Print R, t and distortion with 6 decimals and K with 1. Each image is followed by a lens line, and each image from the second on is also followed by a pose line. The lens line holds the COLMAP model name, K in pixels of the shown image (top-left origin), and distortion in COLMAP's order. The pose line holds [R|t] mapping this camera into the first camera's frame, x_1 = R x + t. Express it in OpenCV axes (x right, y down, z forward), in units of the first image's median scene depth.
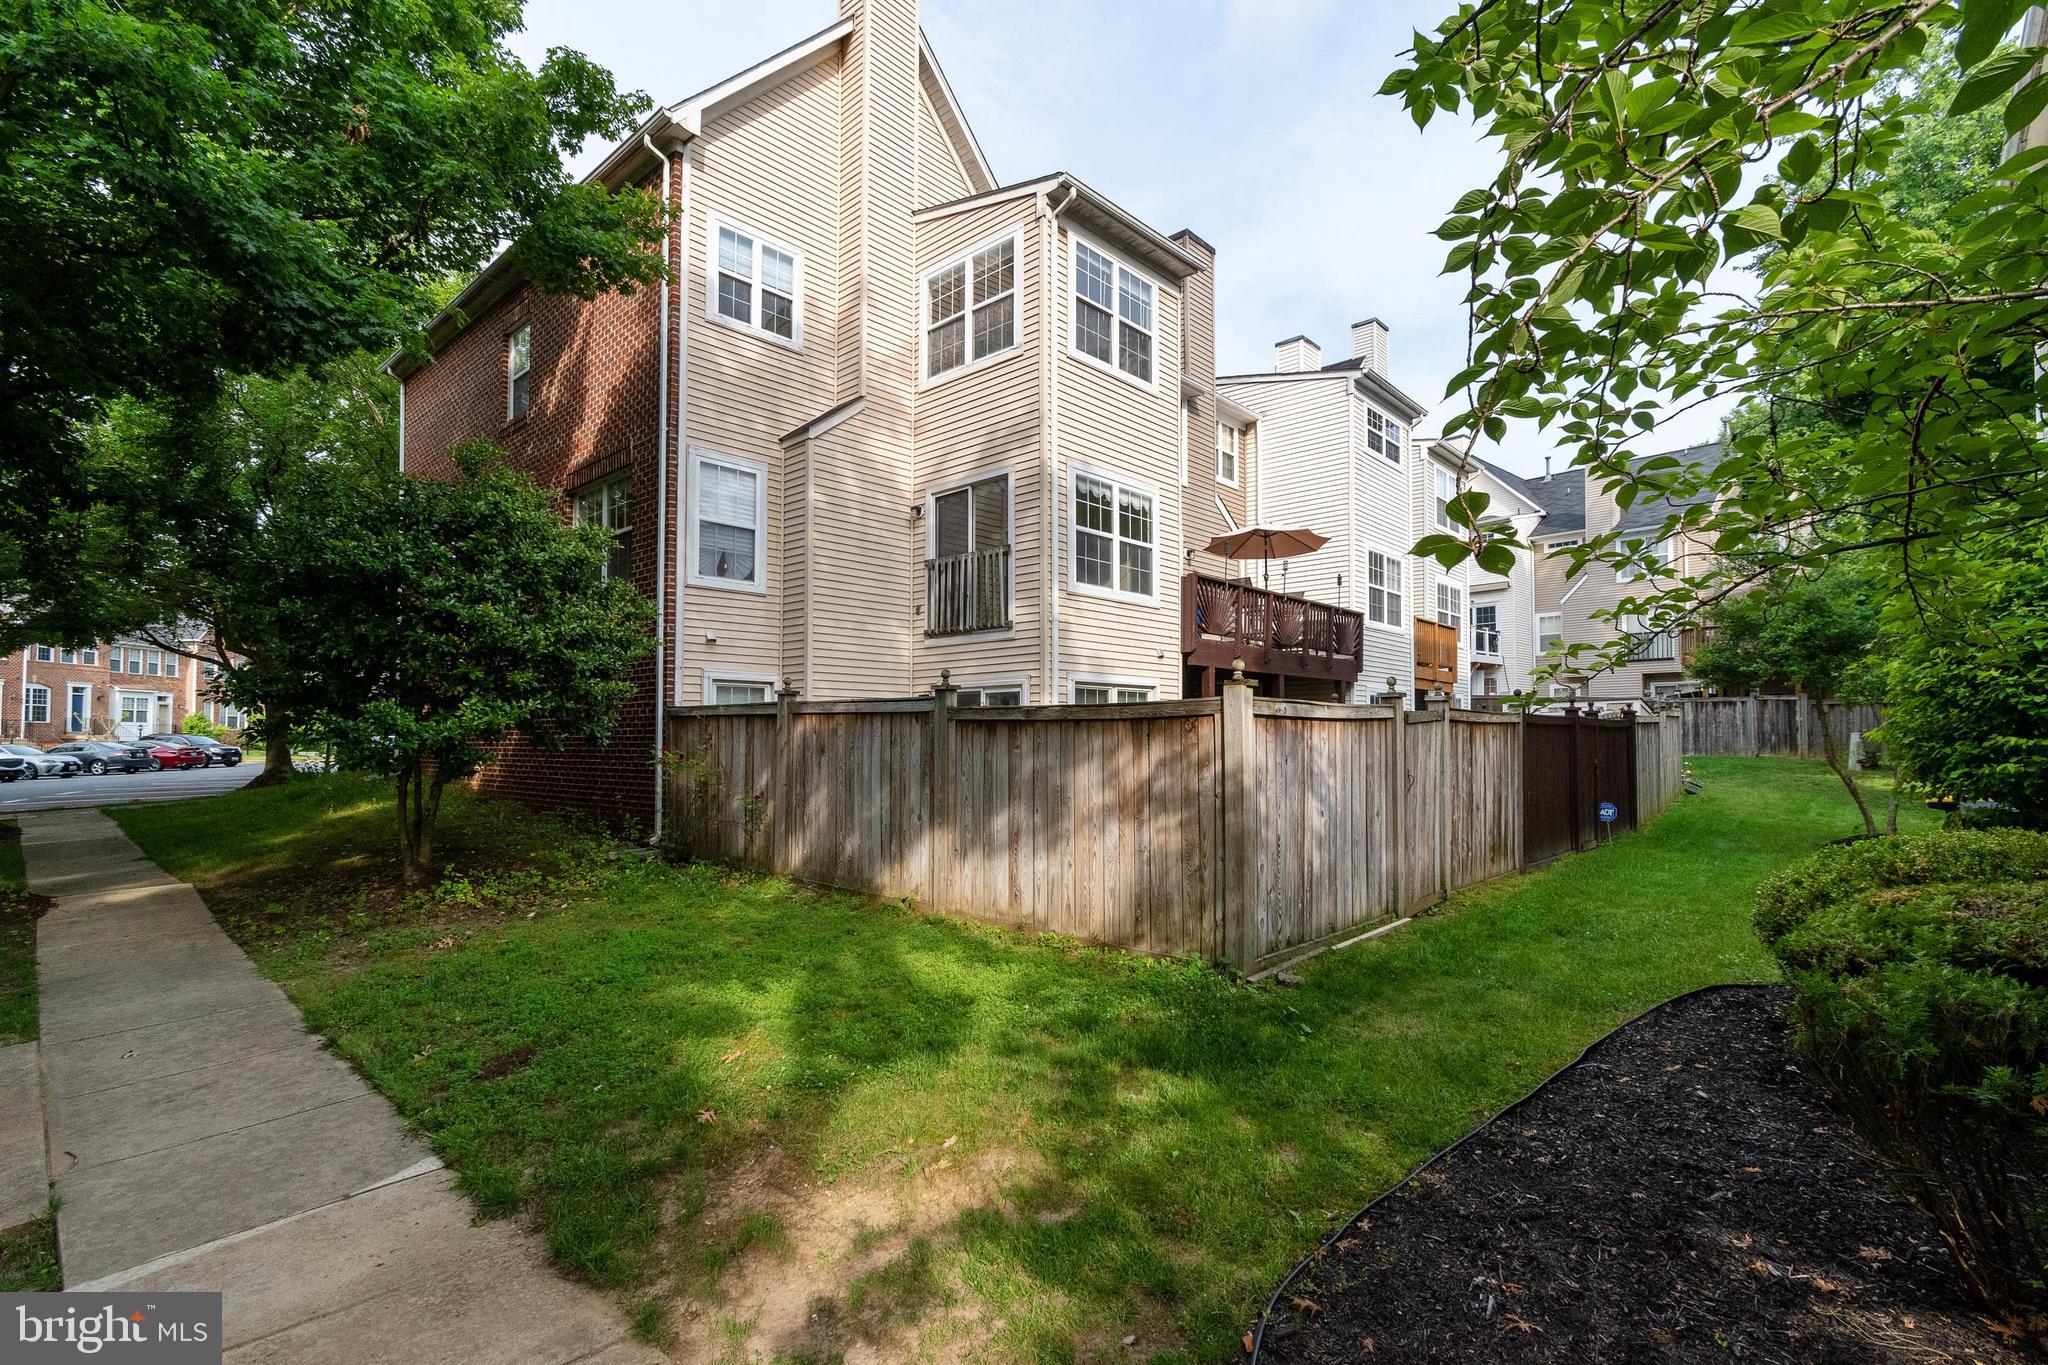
lens RADIAL K [[929.1, 0, 1035.1], [0, 929.1, 710.2], [0, 0, 1]] dist [0.001031, 0.000142]
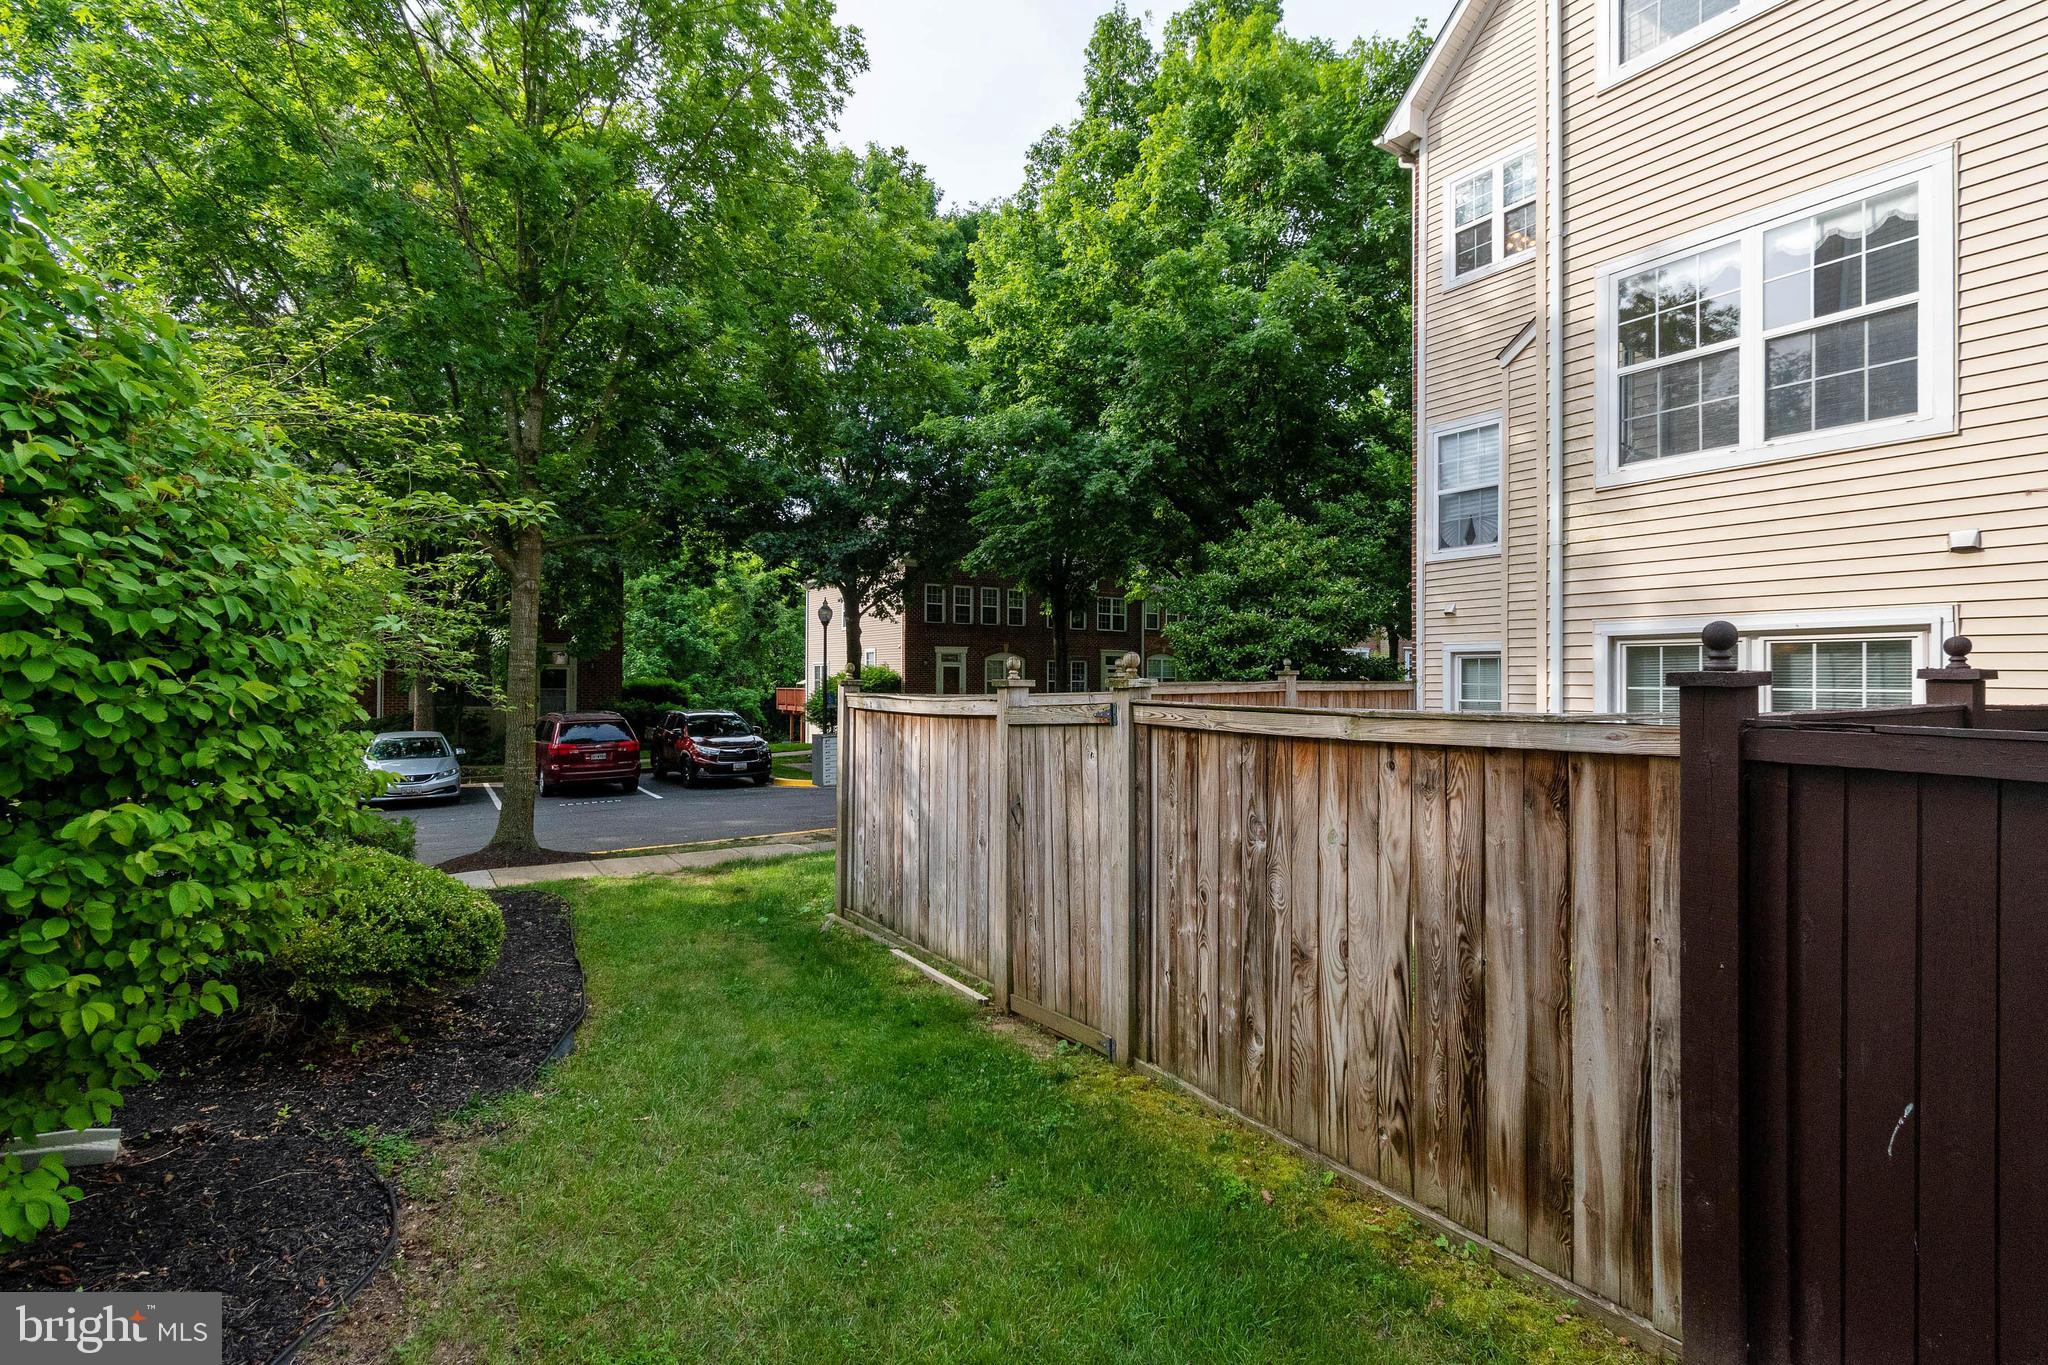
lens RADIAL K [[886.6, 0, 1037.4], [0, 886.6, 684.6], [0, 0, 1]] dist [0.000251, 0.000033]
pose [[-0.178607, -0.000054, -0.983921, 0.673019], [0.033303, 0.999427, -0.006100, -0.007555], [0.983357, -0.033858, -0.178502, 0.735996]]
